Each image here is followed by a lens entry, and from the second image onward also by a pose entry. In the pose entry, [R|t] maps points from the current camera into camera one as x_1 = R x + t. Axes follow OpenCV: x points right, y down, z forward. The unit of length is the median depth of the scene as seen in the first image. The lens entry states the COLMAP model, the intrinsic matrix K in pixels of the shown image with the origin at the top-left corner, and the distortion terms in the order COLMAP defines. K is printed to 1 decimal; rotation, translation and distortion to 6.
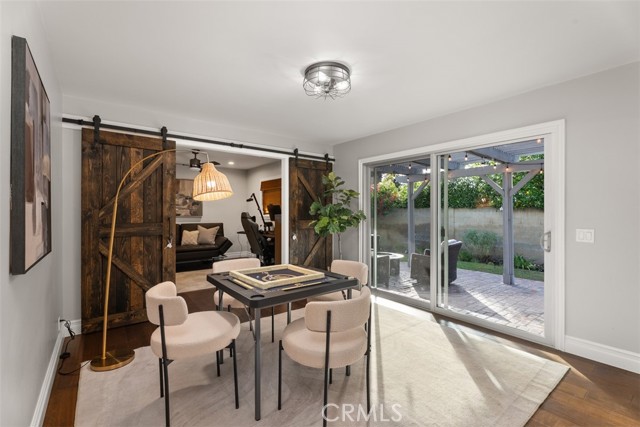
lens RADIAL K [[287.2, 0, 321.1], [0, 287.2, 212.5], [0, 0, 1]] dist [-0.002706, -0.000565]
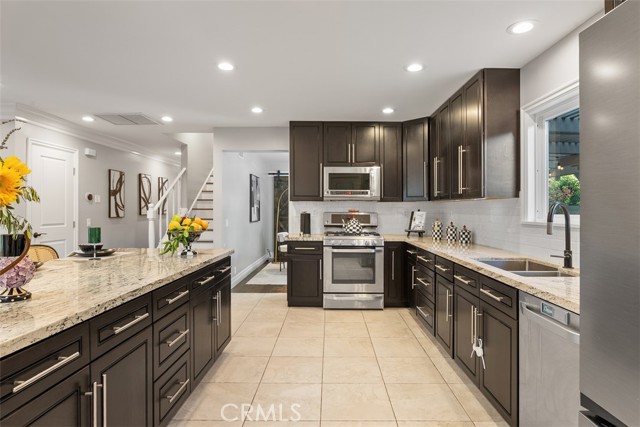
lens RADIAL K [[364.2, 0, 323.3], [0, 364.2, 212.4], [0, 0, 1]] dist [0.004126, -0.000796]
pose [[0.782257, 0.008803, -0.622894, 0.640350], [-0.008390, 0.999958, 0.003595, 0.001858], [0.622900, 0.002413, 0.782298, -0.522418]]
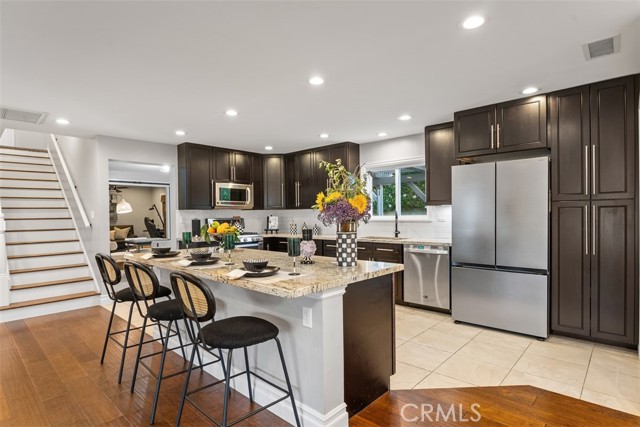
lens RADIAL K [[336.8, 0, 317.1], [0, 336.8, 217.0], [0, 0, 1]] dist [-0.022467, -0.000598]
pose [[0.987677, -0.009218, 0.156236, 0.319058], [0.008891, 0.999957, 0.002789, 0.001105], [-0.156255, -0.001365, 0.987716, -0.826408]]
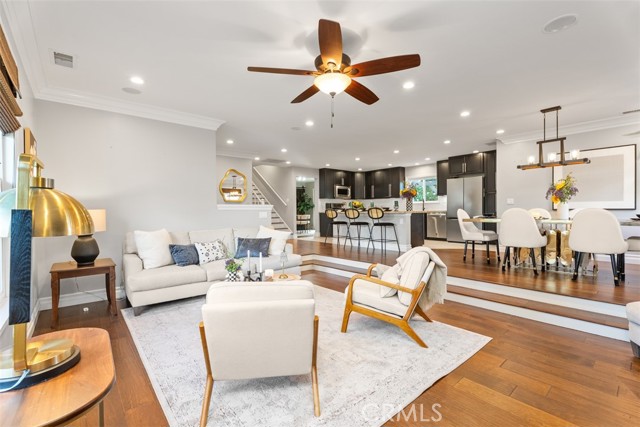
lens RADIAL K [[287.2, 0, 320.0], [0, 287.2, 210.0], [0, 0, 1]] dist [-0.002706, -0.000565]
pose [[0.998767, -0.002963, 0.049564, 0.045515], [0.003540, 0.999927, -0.011560, 0.058649], [-0.049526, 0.011722, 0.998704, -1.465940]]
